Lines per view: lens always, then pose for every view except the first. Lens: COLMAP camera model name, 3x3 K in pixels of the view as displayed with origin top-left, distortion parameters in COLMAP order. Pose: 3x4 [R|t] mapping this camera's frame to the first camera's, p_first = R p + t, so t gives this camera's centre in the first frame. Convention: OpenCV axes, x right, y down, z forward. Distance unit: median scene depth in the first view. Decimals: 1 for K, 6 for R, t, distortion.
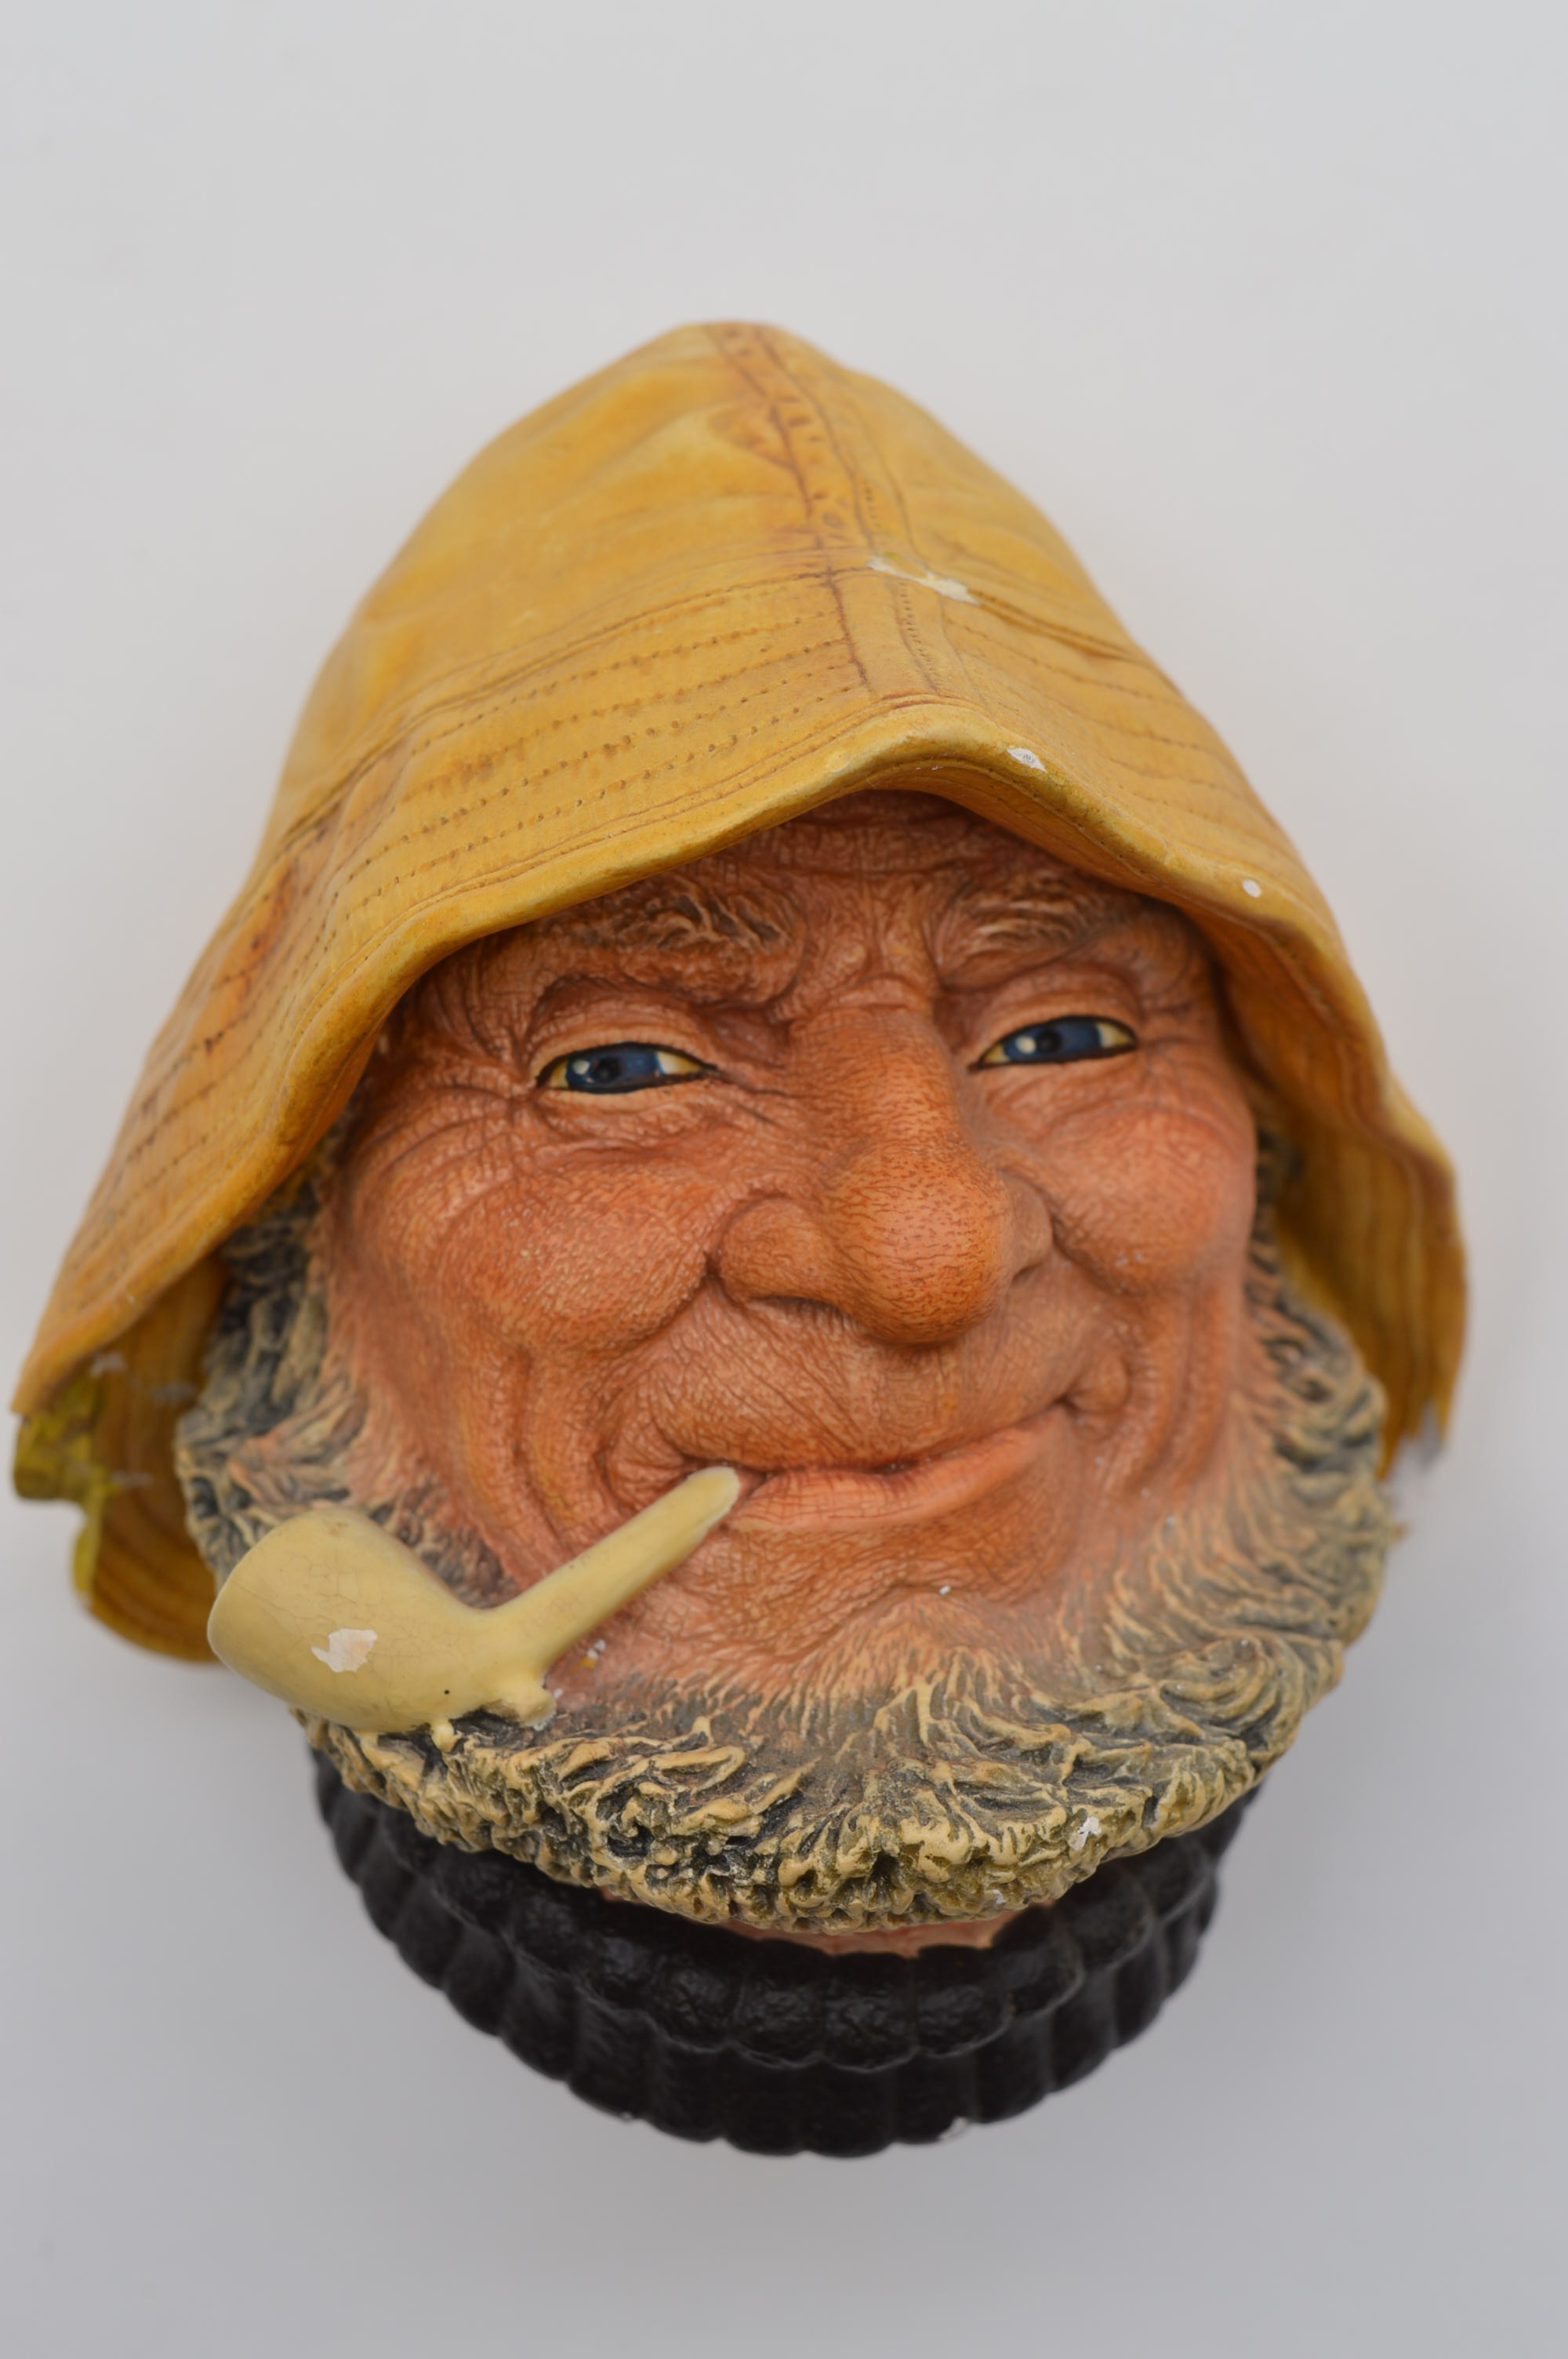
lens RADIAL K [[3319.0, 0, 794.7], [0, 3319.0, 1180.9], [0, 0, 1]] dist [0.047111, 0.000000]
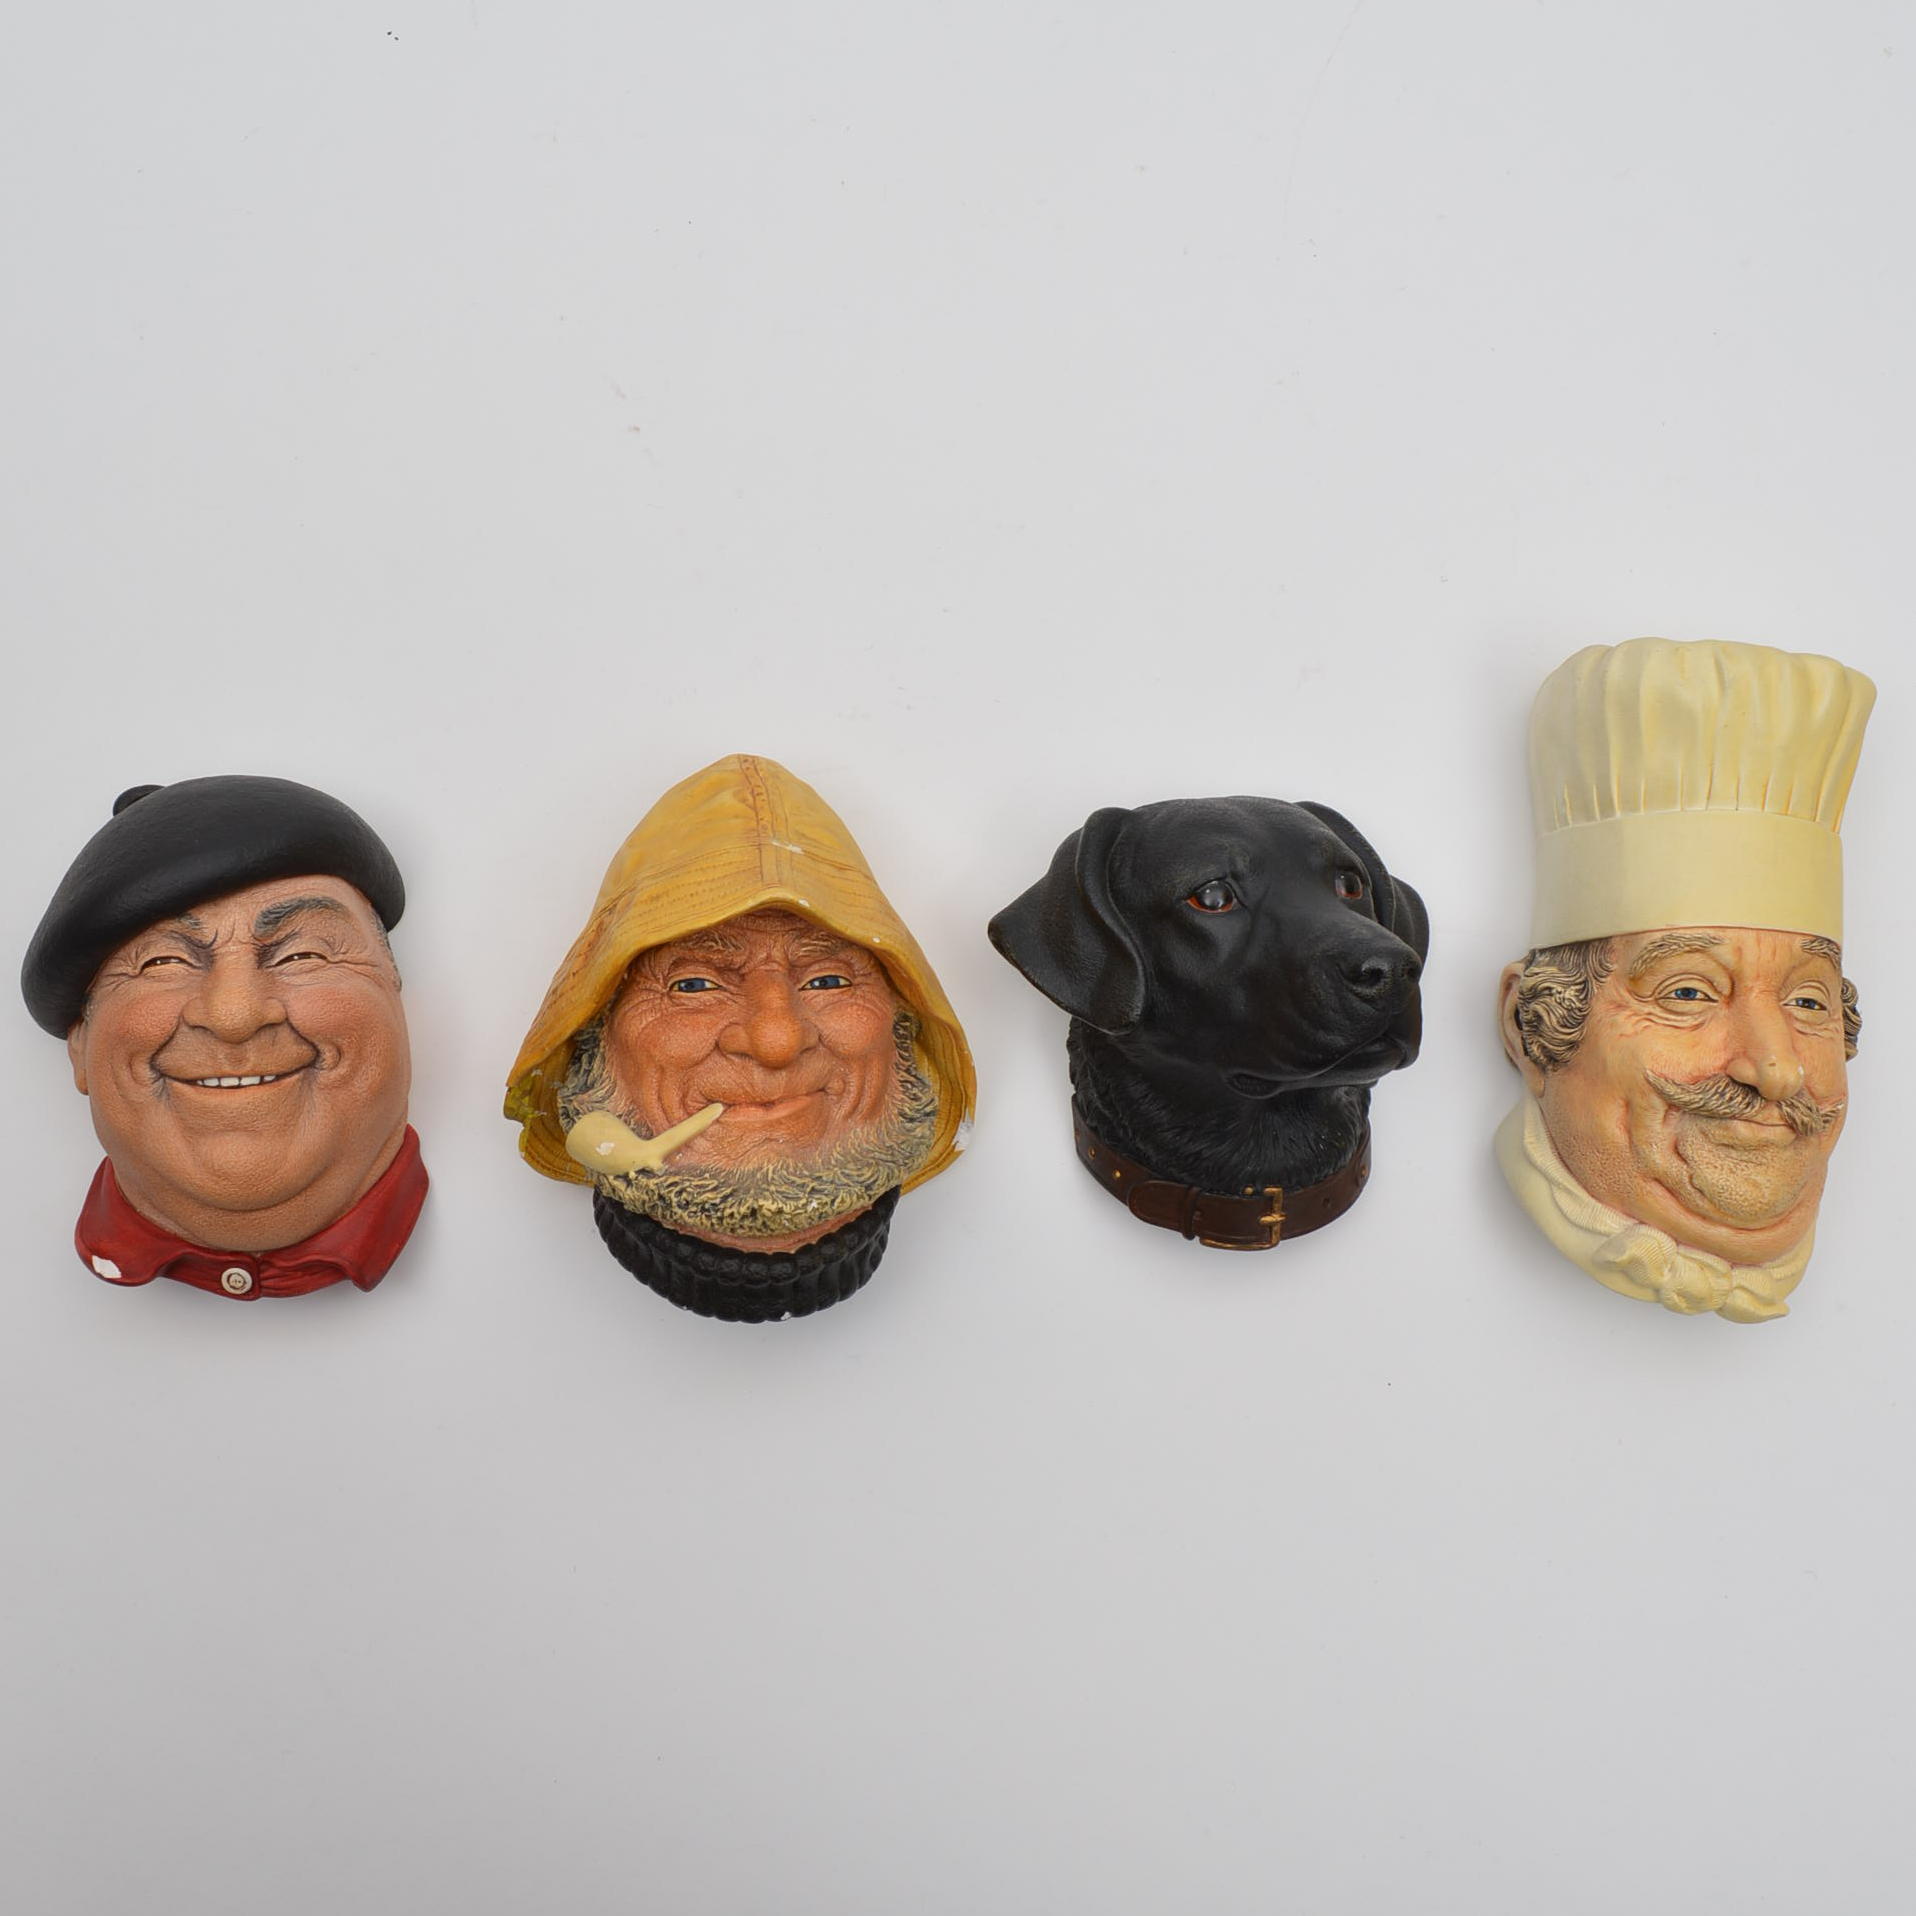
lens RADIAL K [[2831.9, 0, 953.2], [0, 2831.9, 942.8], [0, 0, 1]] dist [-0.011687, 0.000000]
pose [[0.998861, 0.039163, -0.027263, 0.289322], [-0.040807, 0.997204, -0.062596, 0.093051], [0.024735, 0.063637, 0.997667, -1.887040]]
